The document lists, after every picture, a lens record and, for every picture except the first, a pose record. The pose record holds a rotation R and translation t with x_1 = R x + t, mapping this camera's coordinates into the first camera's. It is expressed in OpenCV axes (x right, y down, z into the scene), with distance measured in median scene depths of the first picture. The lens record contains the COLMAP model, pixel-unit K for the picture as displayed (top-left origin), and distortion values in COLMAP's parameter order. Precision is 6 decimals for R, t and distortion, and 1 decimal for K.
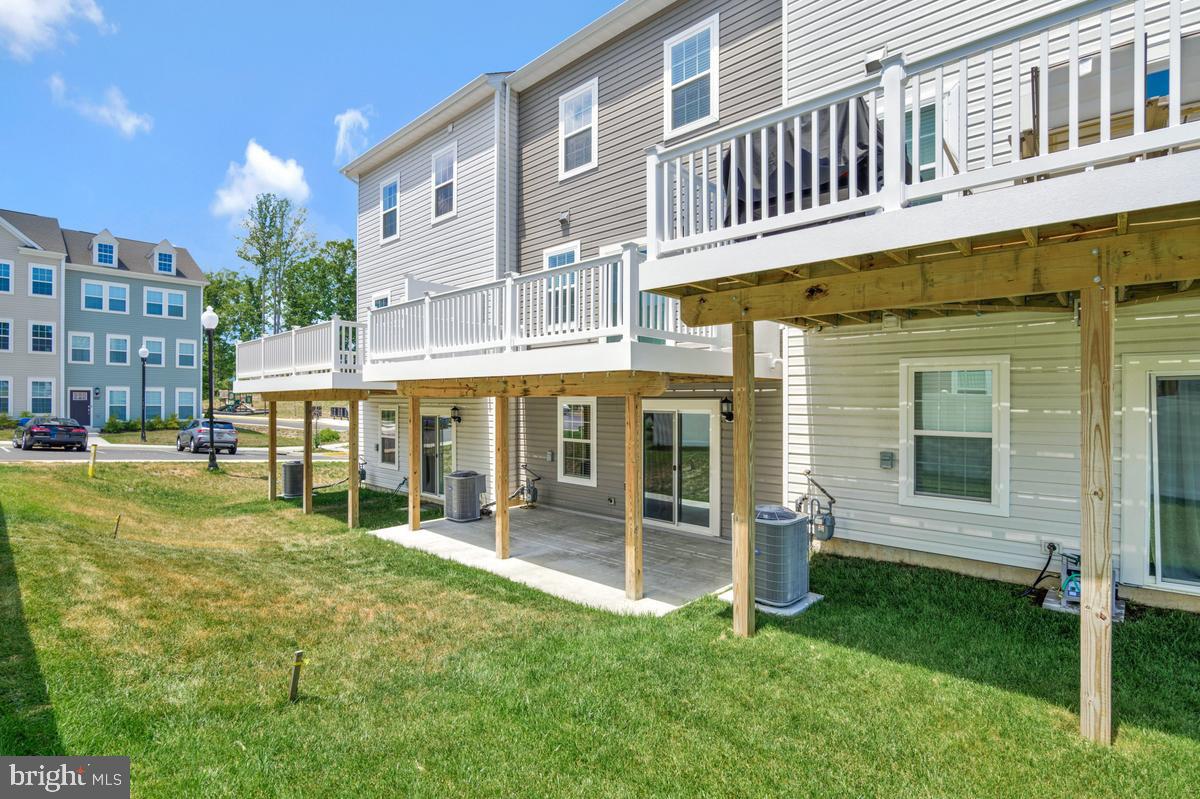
lens RADIAL K [[563.8, 0, 590.8], [0, 563.8, 399.6], [0, 0, 1]] dist [0.018434, 0.000548]
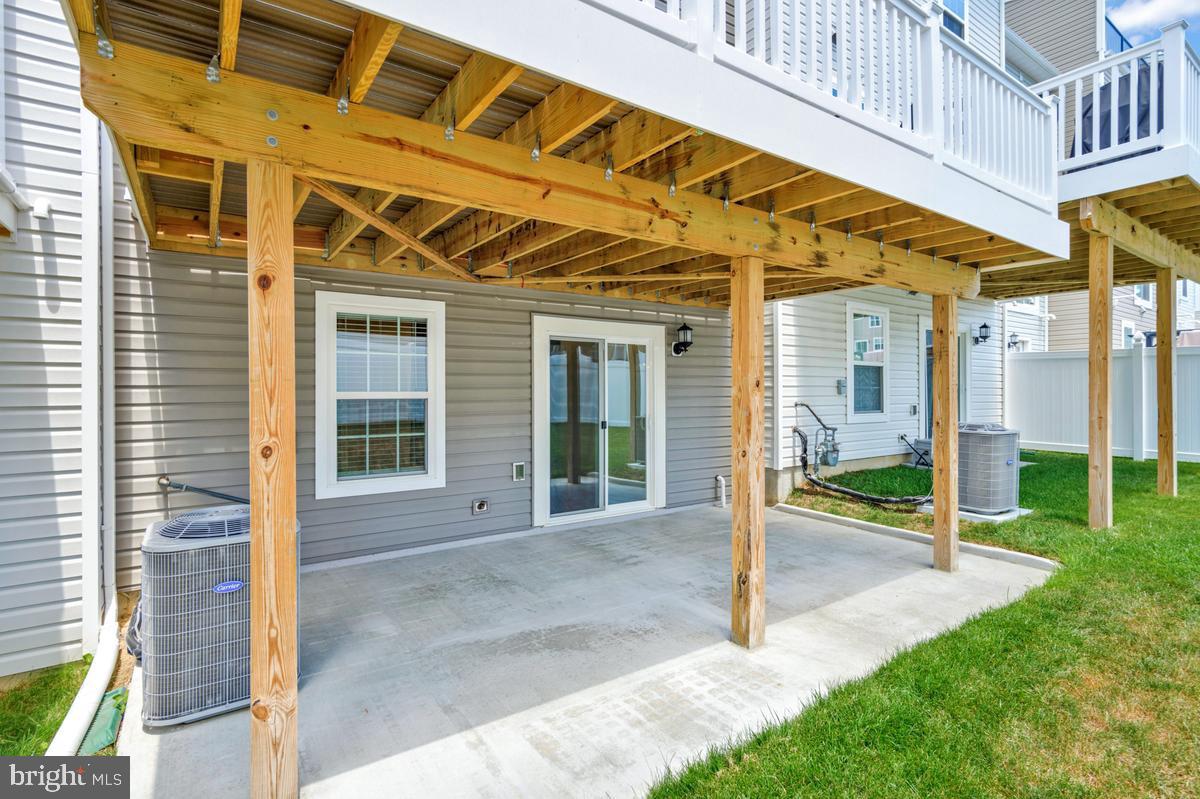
lens RADIAL K [[563.8, 0, 587.4], [0, 563.8, 392.6], [0, 0, 1]] dist [0.018434, 0.000548]
pose [[0.216462, -0.010302, 0.976237, -0.490466], [-0.005000, 0.999920, 0.011660, 0.073605], [-0.976278, -0.007406, 0.216393, 0.854645]]
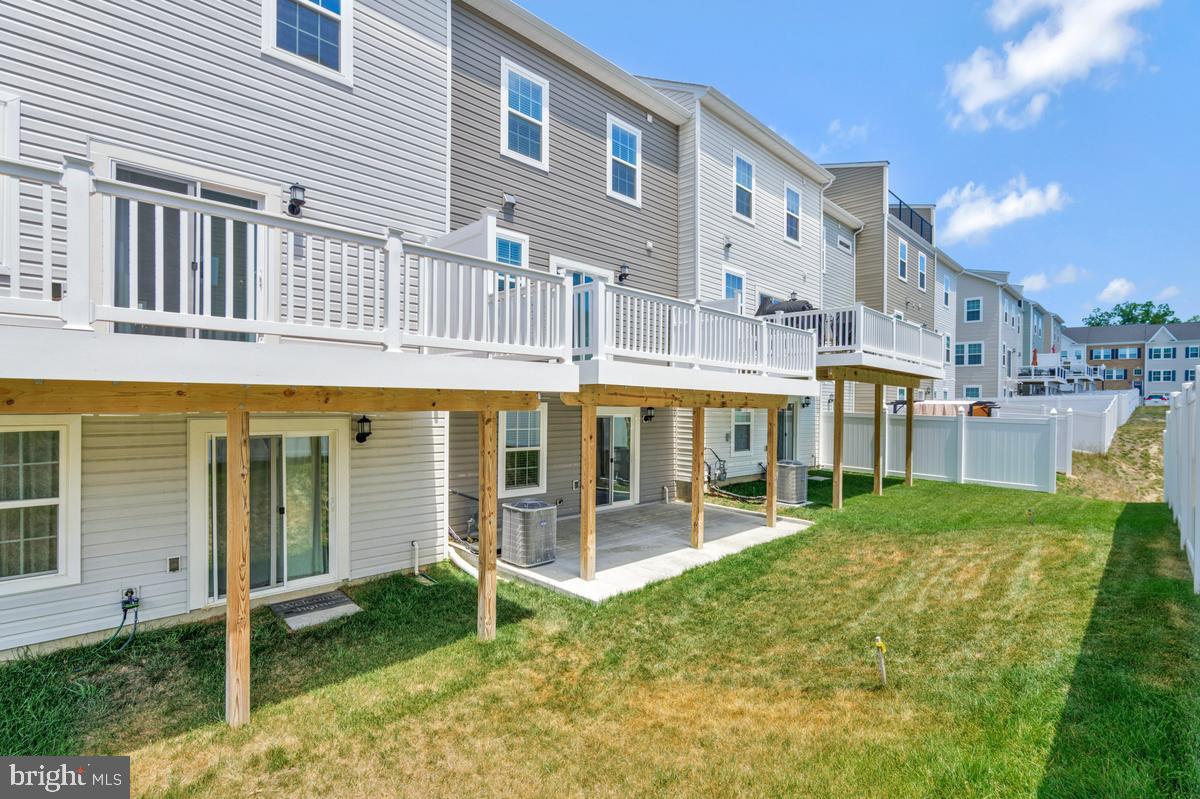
lens RADIAL K [[544.4, 0, 553.3], [0, 544.4, 408.7], [0, 0, 1]] dist [-0.000749, 0.000053]
pose [[0.096771, -0.014433, 0.995202, -1.055291], [-0.021313, 0.999636, 0.016570, -0.012554], [-0.995078, -0.022814, 0.096429, 0.988858]]
